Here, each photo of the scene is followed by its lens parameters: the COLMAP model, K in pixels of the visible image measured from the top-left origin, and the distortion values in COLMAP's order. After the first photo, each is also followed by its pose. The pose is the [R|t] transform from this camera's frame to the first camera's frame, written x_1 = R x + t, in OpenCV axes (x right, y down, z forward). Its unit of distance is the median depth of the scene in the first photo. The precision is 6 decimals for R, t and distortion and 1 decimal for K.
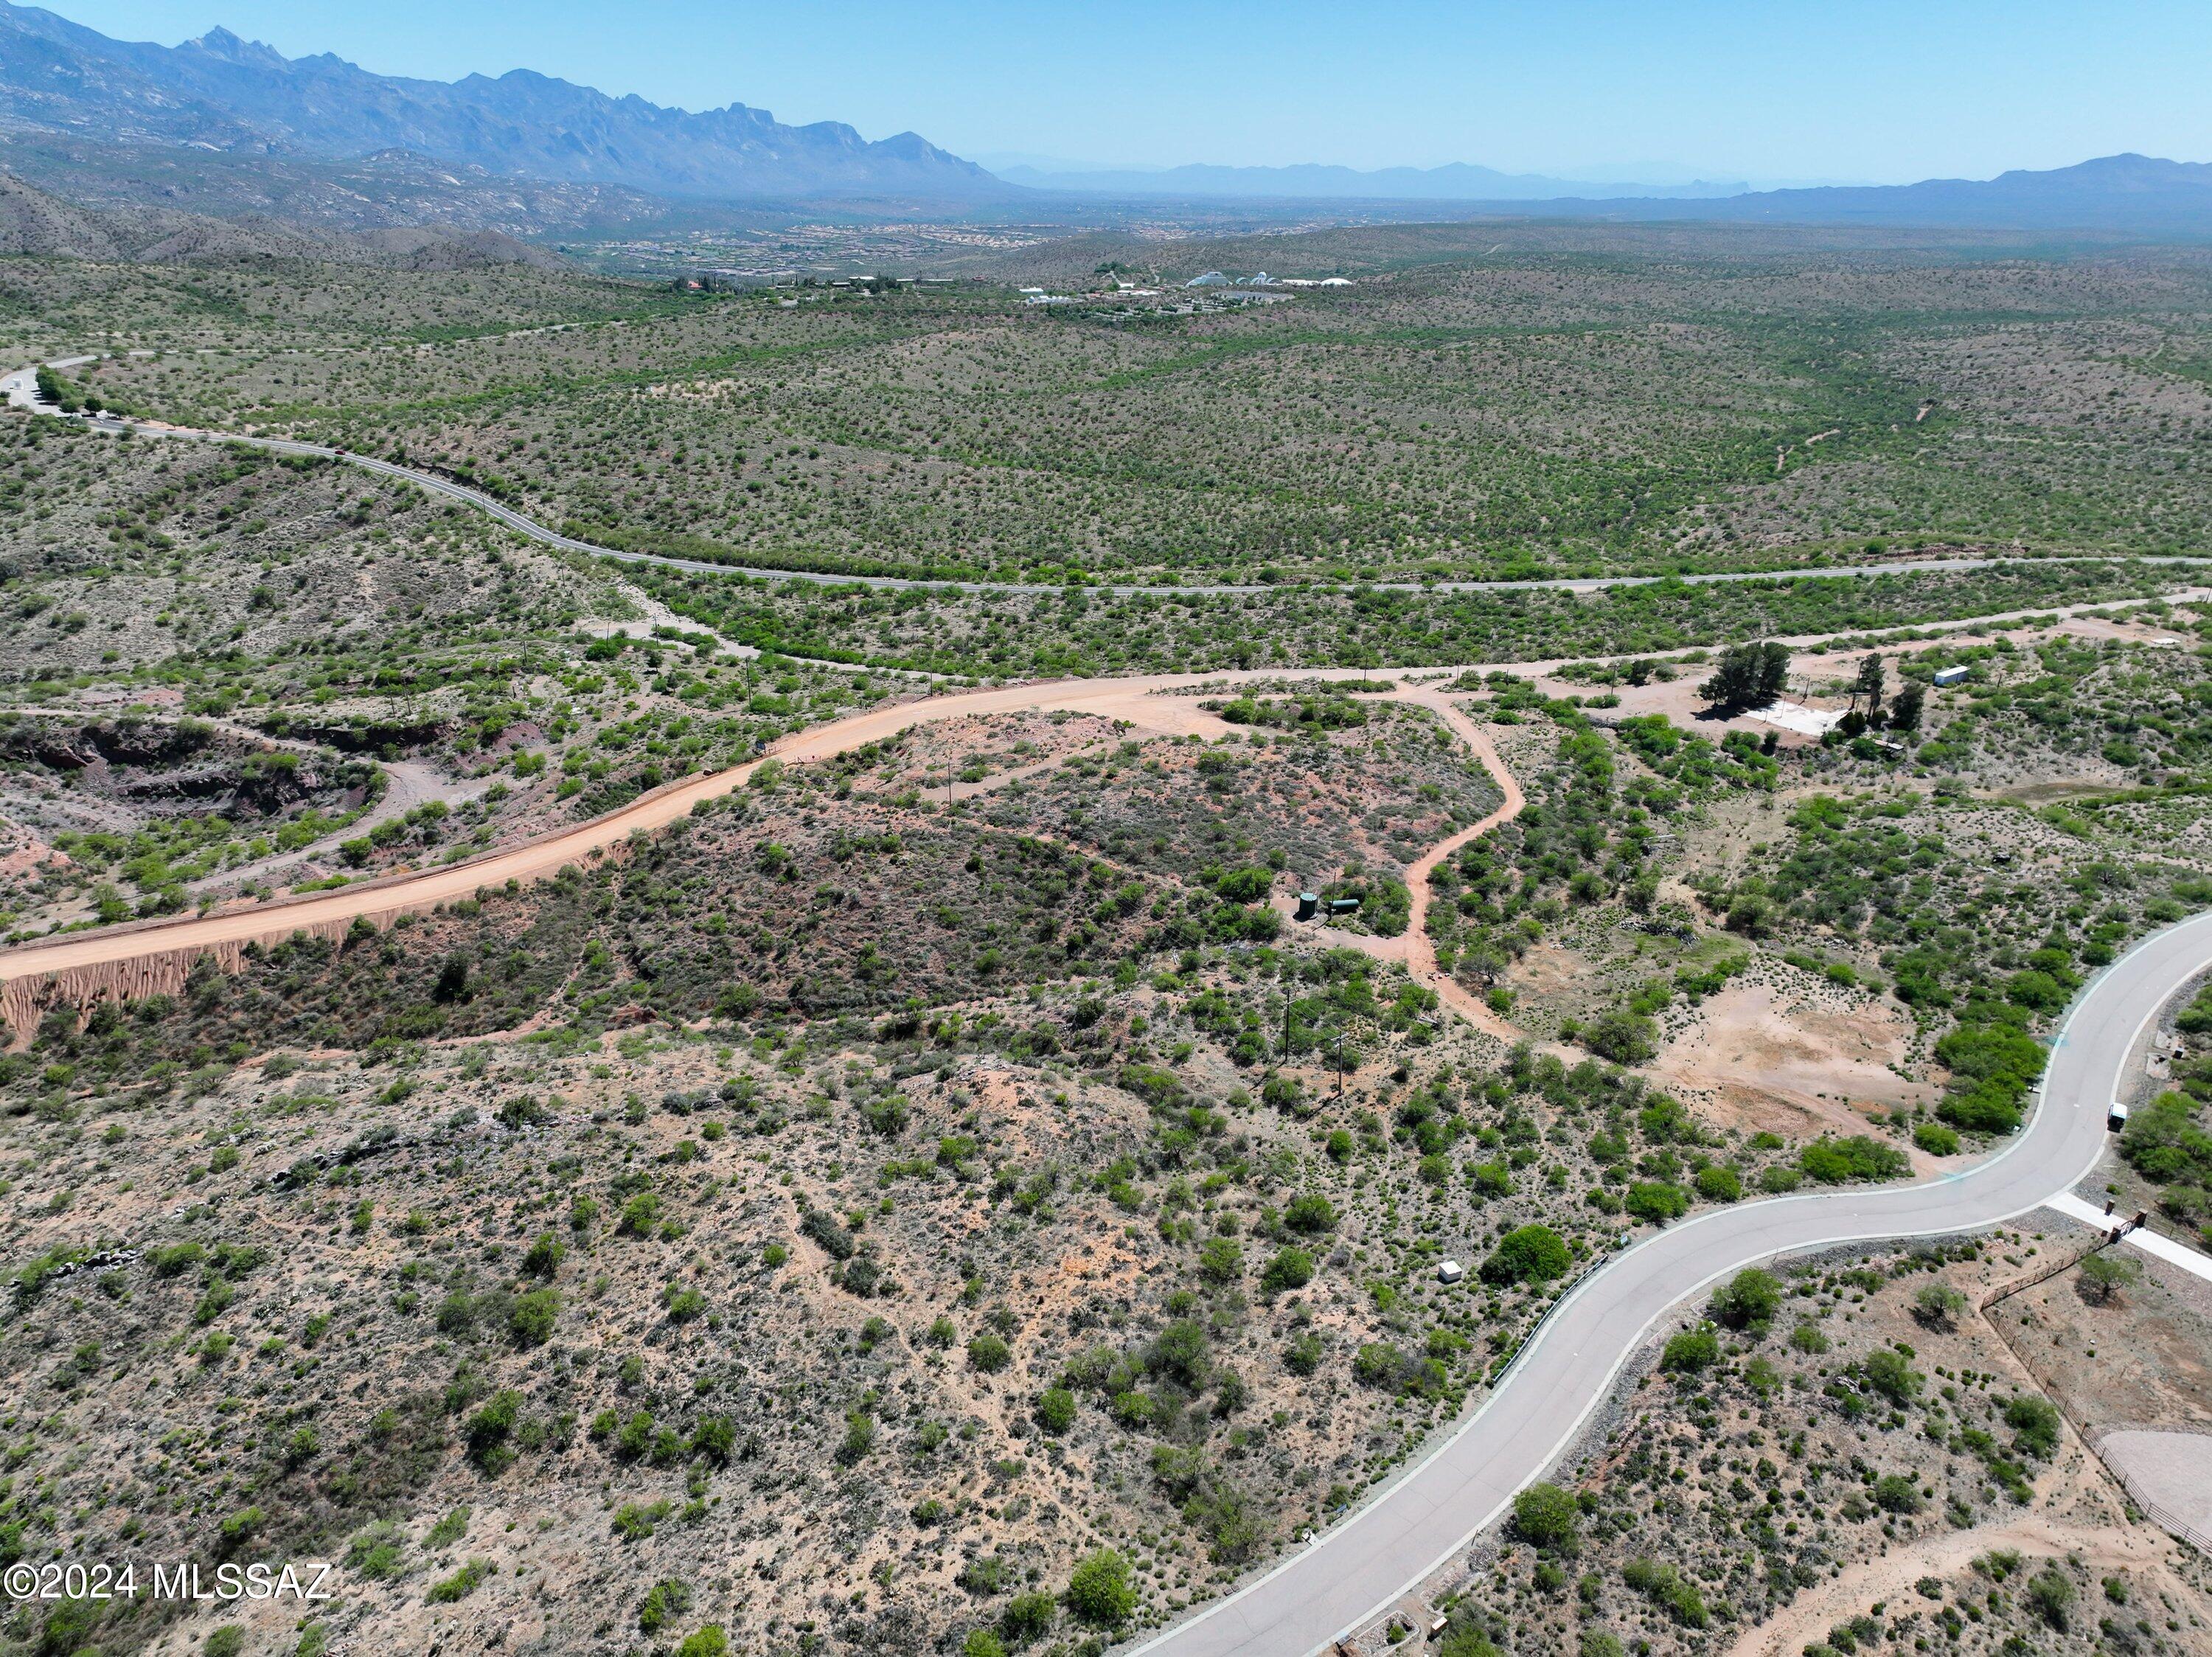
lens RADIAL K [[1526.6, 0, 1107.5], [0, 1526.6, 837.2], [0, 0, 1]] dist [0.031356, 0.013444]
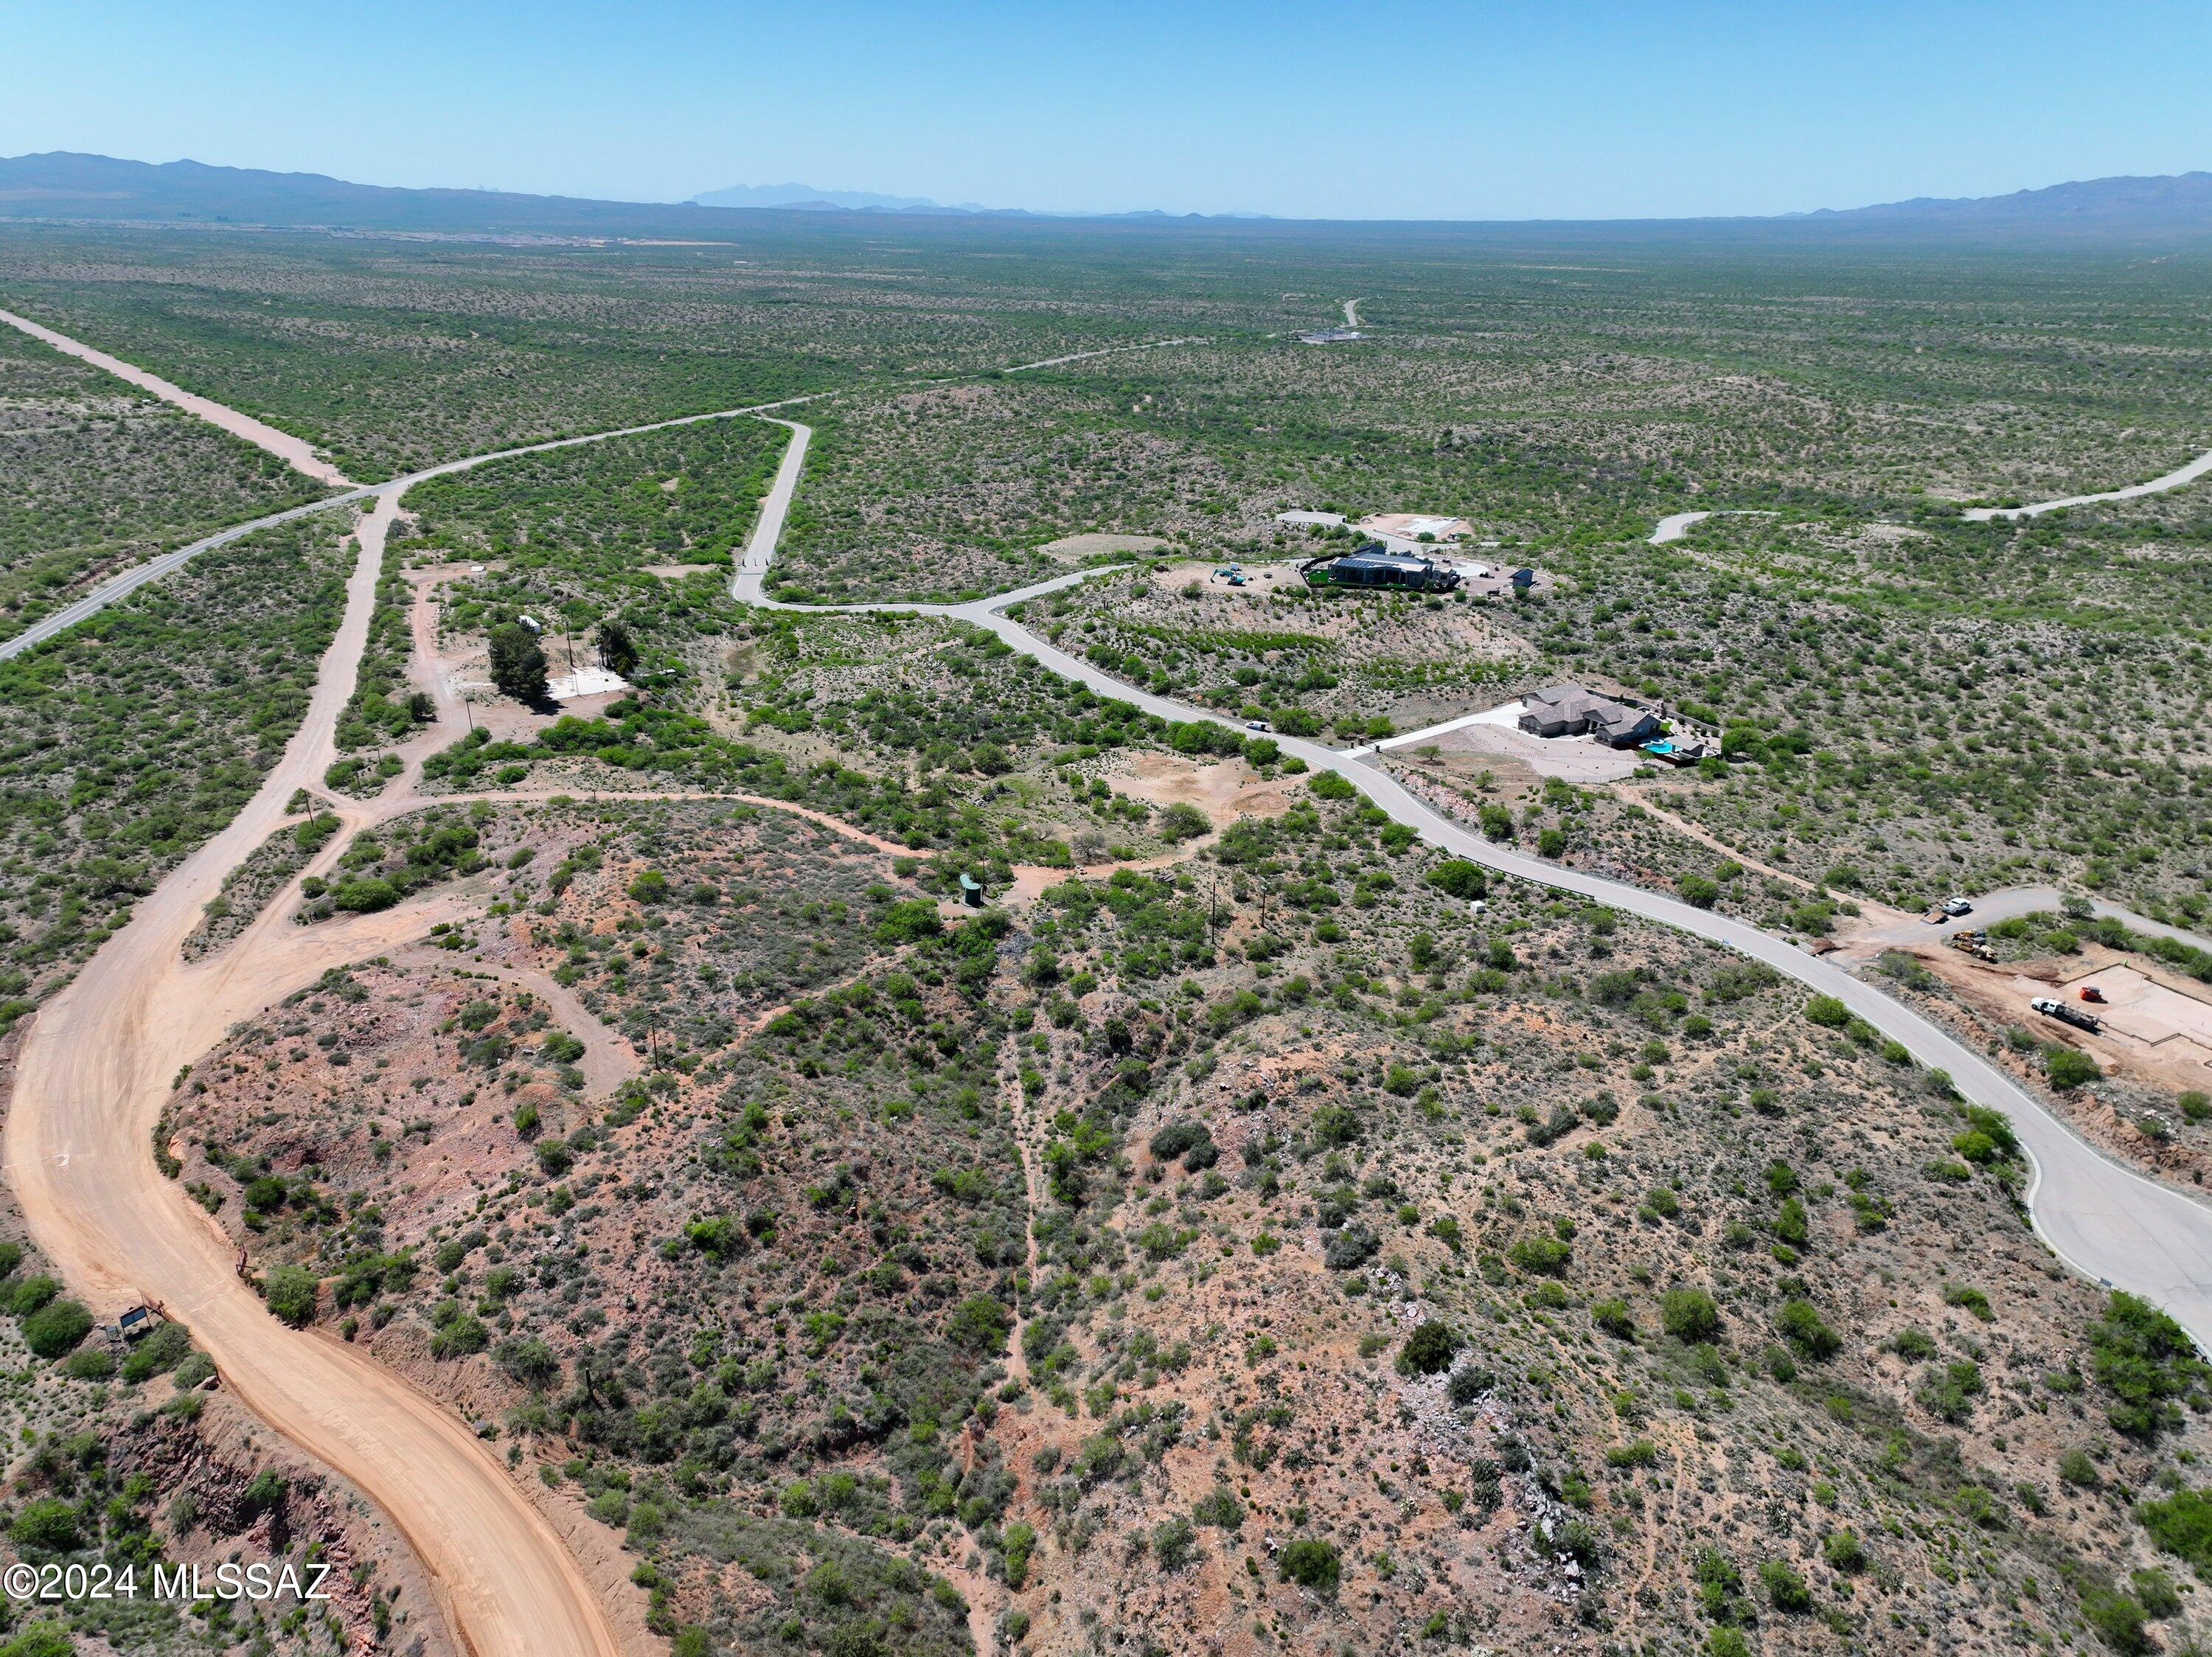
lens RADIAL K [[1526.6, 0, 1107.5], [0, 1526.6, 837.2], [0, 0, 1]] dist [0.031356, 0.013444]
pose [[0.025279, -0.404480, 0.914197, -1.224803], [0.380435, 0.849574, 0.365368, -0.508686], [-0.924462, 0.338557, 0.175354, 1.083405]]
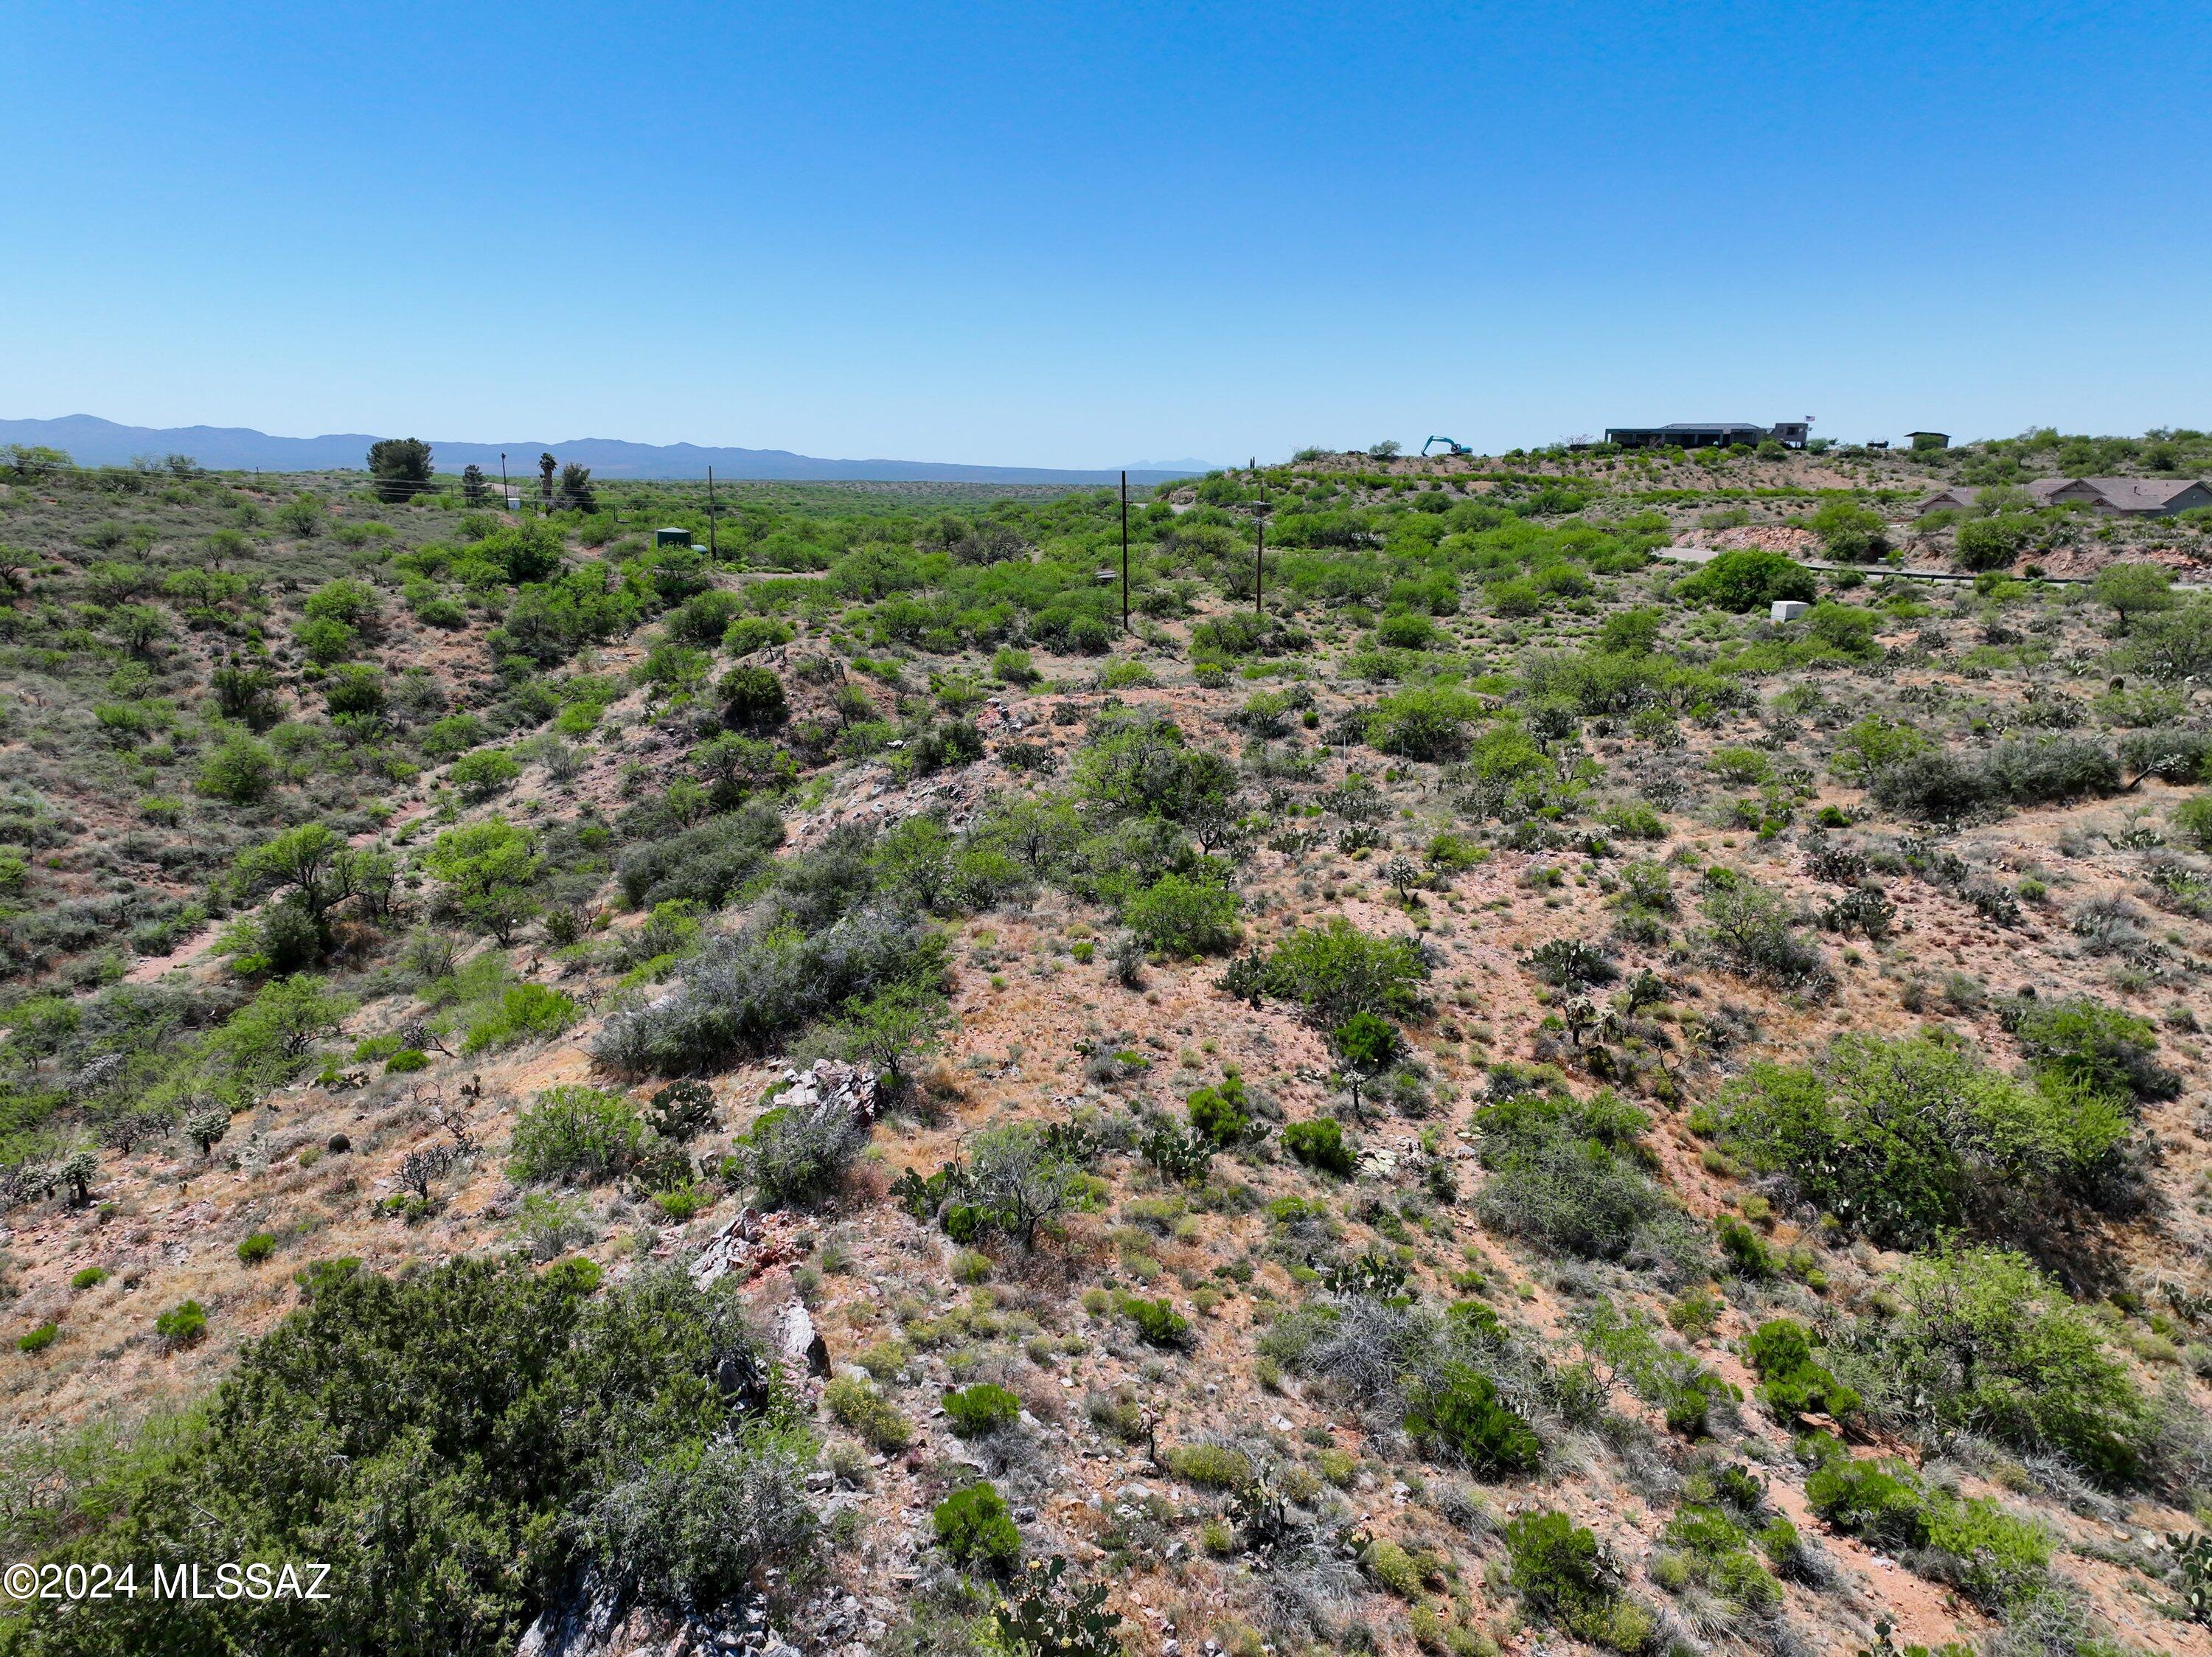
lens RADIAL K [[1526.6, 0, 1107.5], [0, 1526.6, 837.2], [0, 0, 1]] dist [0.031356, 0.013444]
pose [[0.261146, -0.247744, 0.932966, -0.485516], [0.379851, 0.914903, 0.136624, 0.197548], [-0.887421, 0.318709, 0.333029, 1.103698]]
